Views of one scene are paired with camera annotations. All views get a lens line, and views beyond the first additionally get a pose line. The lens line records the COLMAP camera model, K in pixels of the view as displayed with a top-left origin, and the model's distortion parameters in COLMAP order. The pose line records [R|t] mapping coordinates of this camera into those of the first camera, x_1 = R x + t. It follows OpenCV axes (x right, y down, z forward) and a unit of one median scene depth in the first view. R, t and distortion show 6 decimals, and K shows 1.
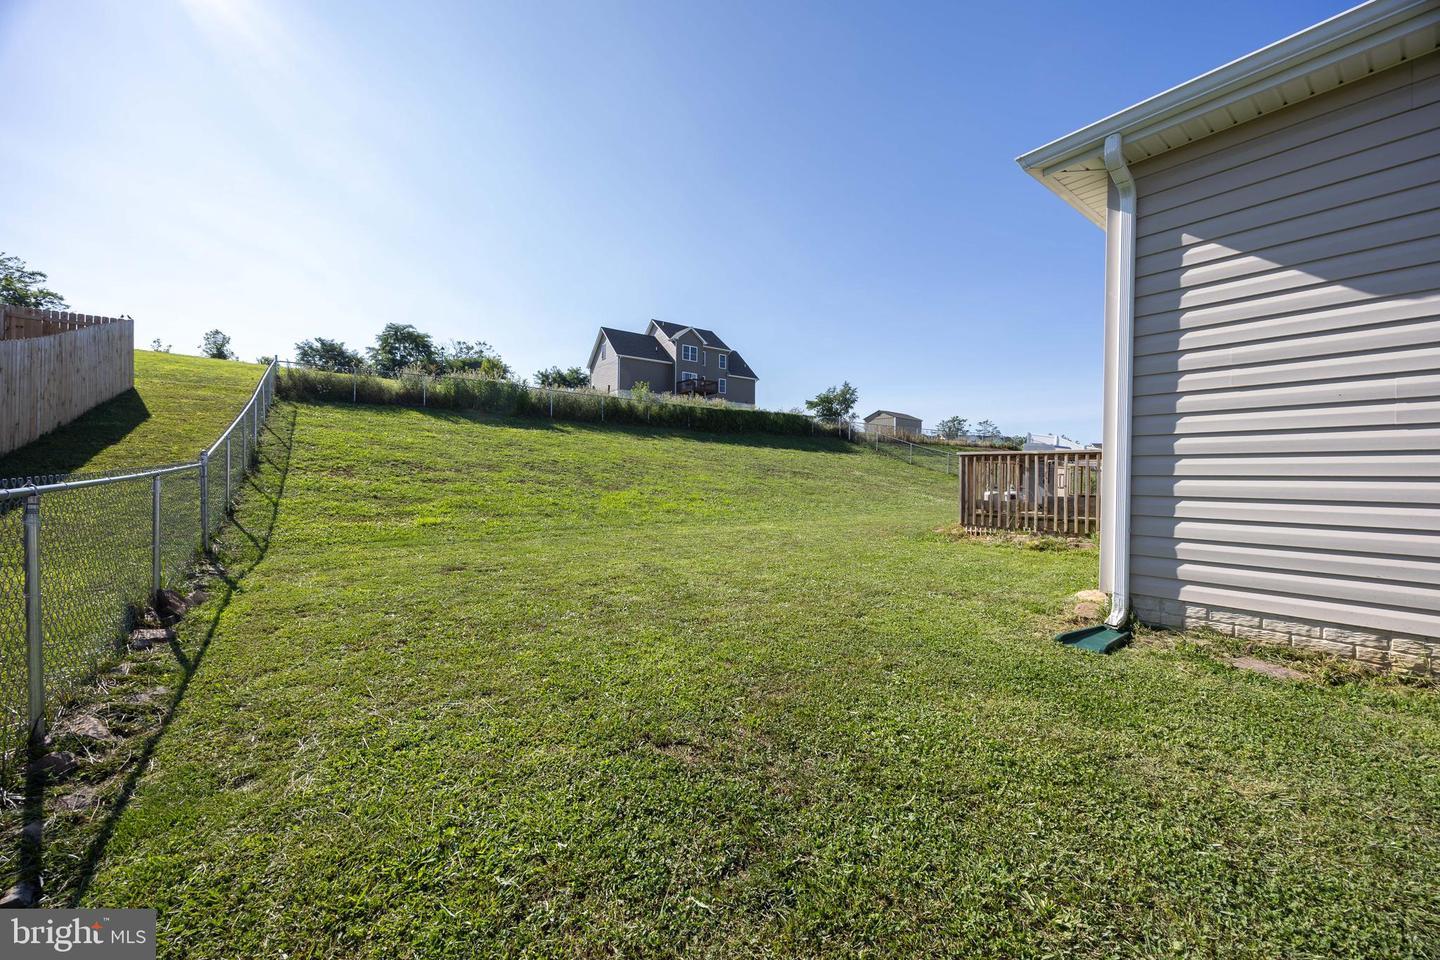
lens RADIAL K [[557.0, 0, 717.0], [0, 557.0, 480.3], [0, 0, 1]] dist [-0.000484, -0.000172]
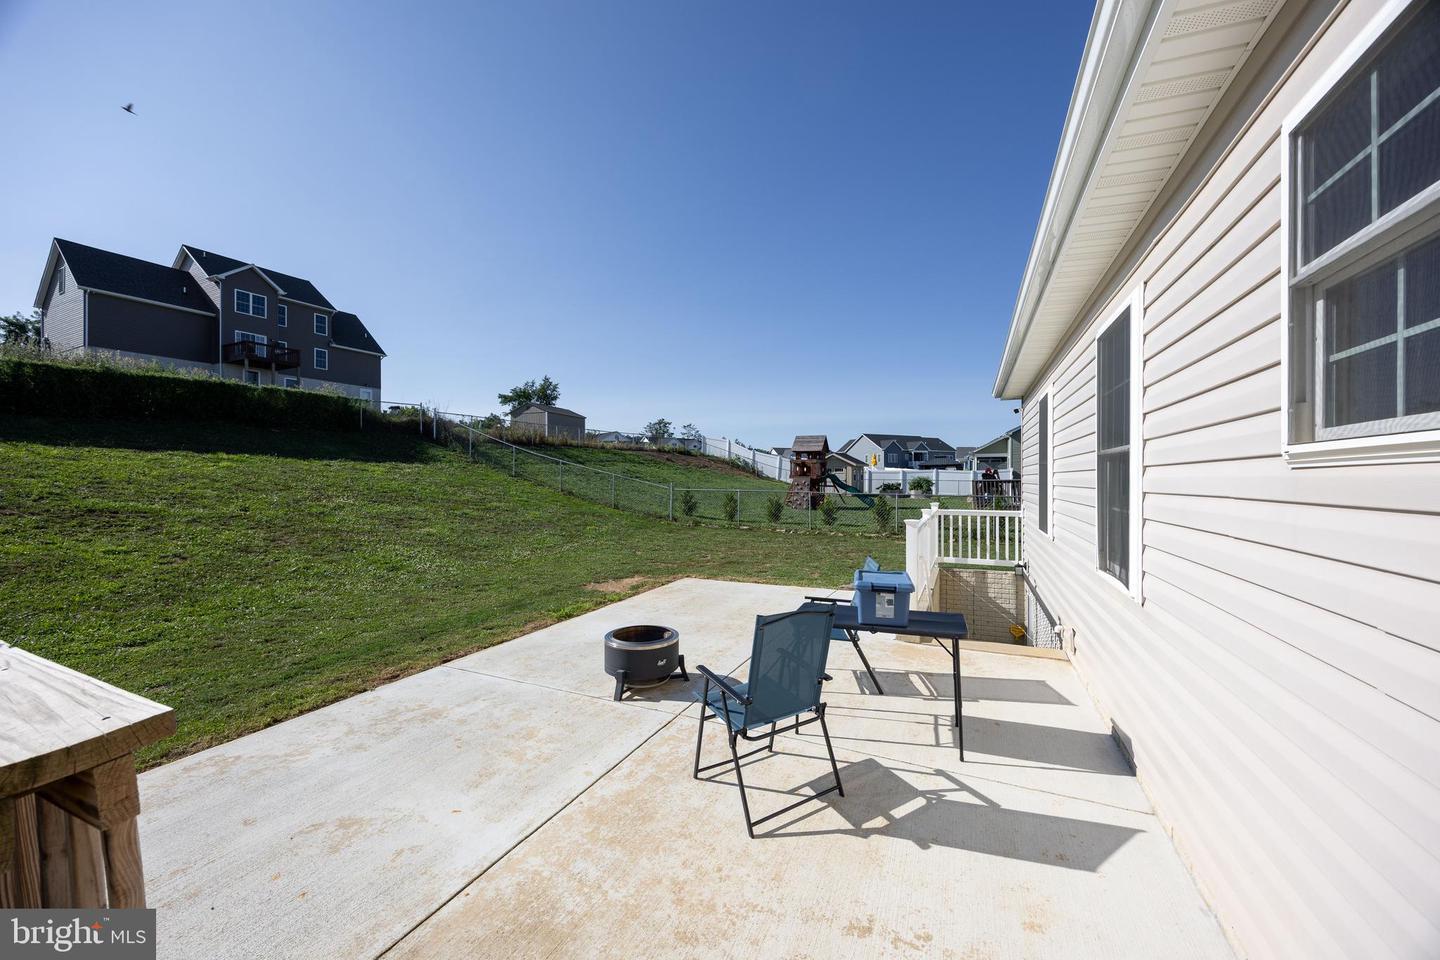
lens RADIAL K [[557.0, 0, 721.0], [0, 557.0, 481.2], [0, 0, 1]] dist [-0.000484, -0.000172]
pose [[0.883190, -0.017026, 0.468705, 0.125724], [0.016869, 0.999847, 0.004532, -0.012752], [-0.468711, 0.003904, 0.883343, 0.157716]]
